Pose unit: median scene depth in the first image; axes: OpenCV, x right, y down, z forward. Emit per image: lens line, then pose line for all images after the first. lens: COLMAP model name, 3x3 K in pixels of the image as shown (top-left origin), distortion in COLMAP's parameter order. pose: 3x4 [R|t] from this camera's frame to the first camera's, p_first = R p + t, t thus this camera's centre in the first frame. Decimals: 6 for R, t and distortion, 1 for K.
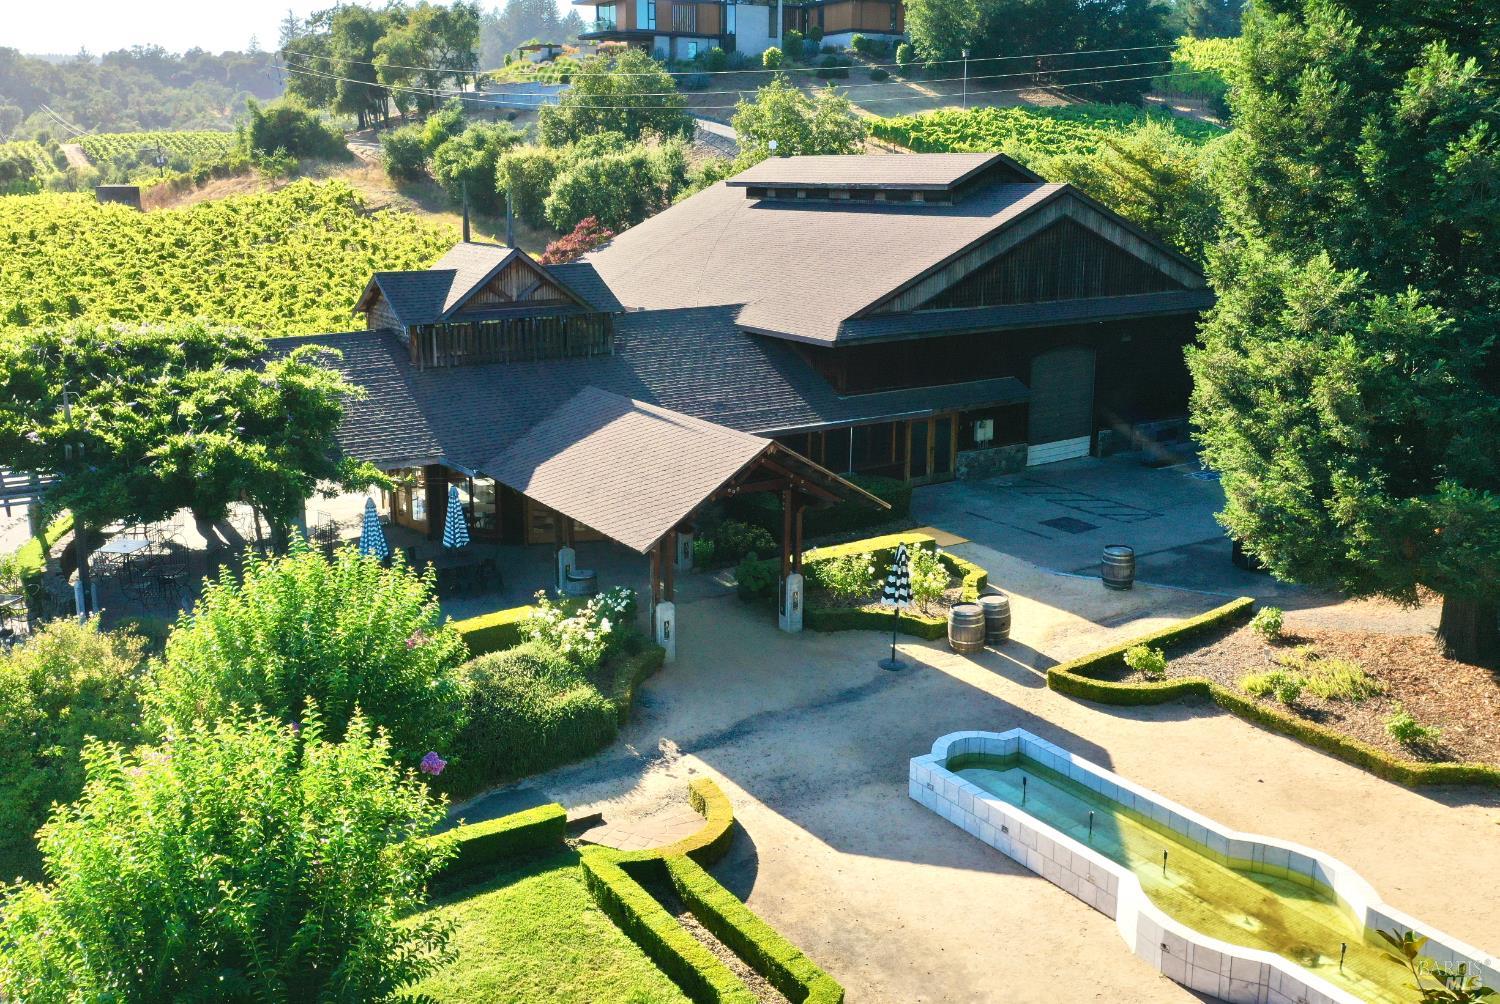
lens RADIAL K [[1317.7, 0, 727.1], [0, 1317.7, 465.0], [0, 0, 1]] dist [0.005716, 0.004281]
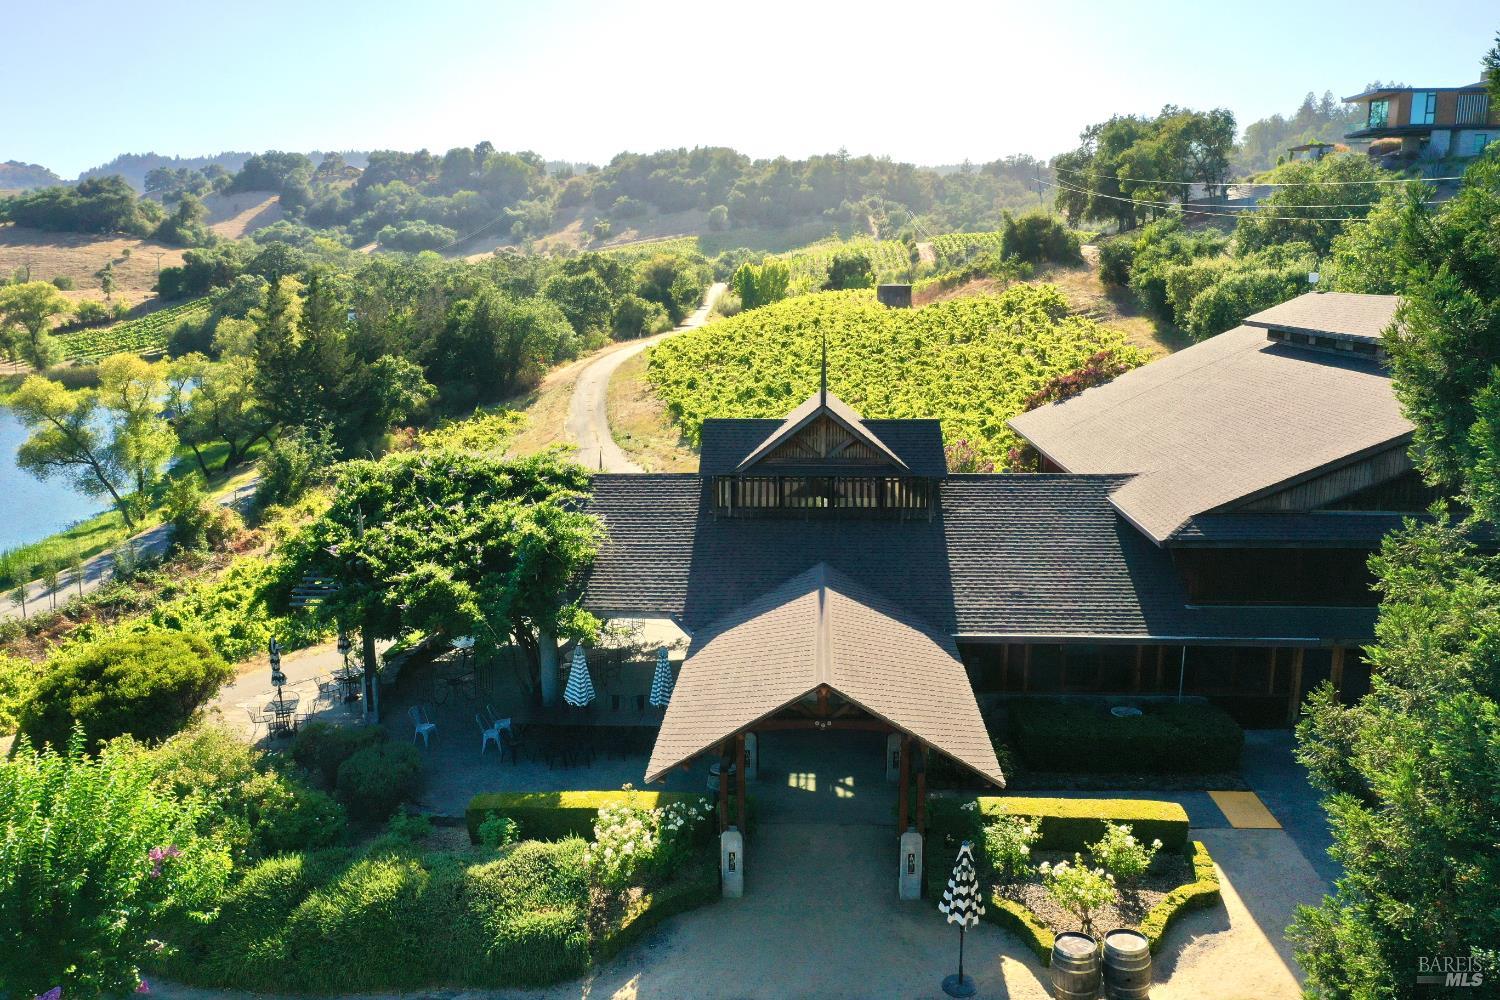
lens RADIAL K [[1194.3, 0, 750.0], [0, 1194.3, 500.0], [0, 0, 1]] dist [-0.002421, -0.004164]
pose [[0.811667, 0.116165, -0.572452, 0.373020], [-0.128067, 0.991571, 0.019632, -0.127396], [0.569908, 0.057377, 0.819703, 0.304127]]
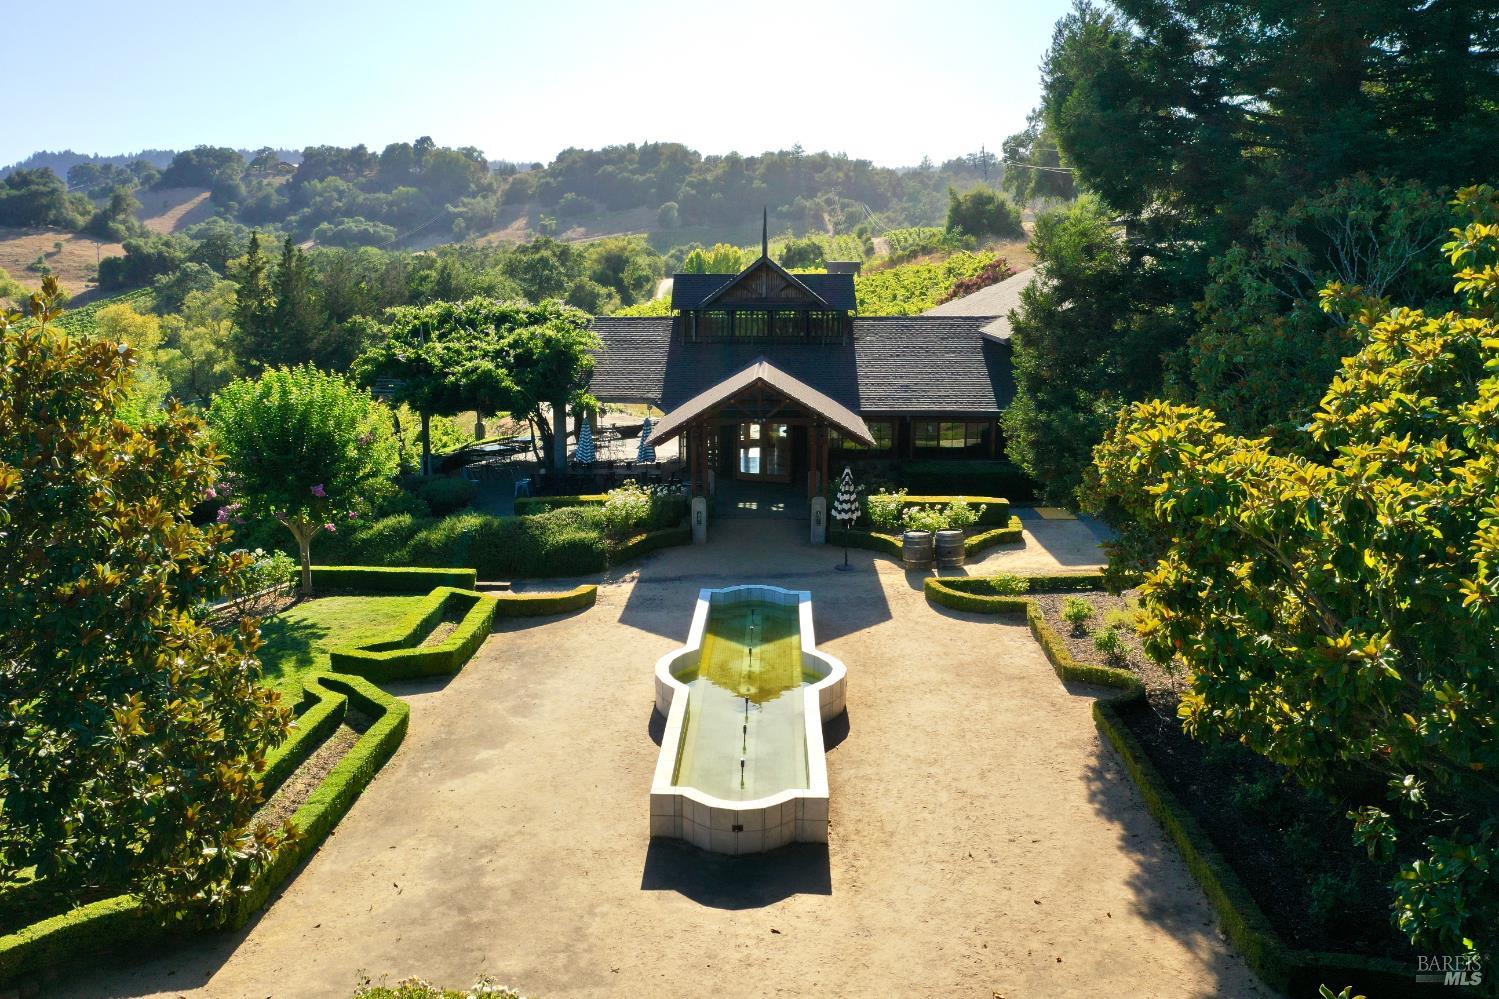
lens RADIAL K [[1258.9, 0, 711.3], [0, 1258.9, 517.3], [0, 0, 1]] dist [-0.005469, -0.001245]
pose [[0.816509, 0.116608, -0.565434, 0.647687], [-0.129656, 0.991409, 0.017227, 0.098053], [0.562586, 0.059246, 0.824613, -0.055168]]
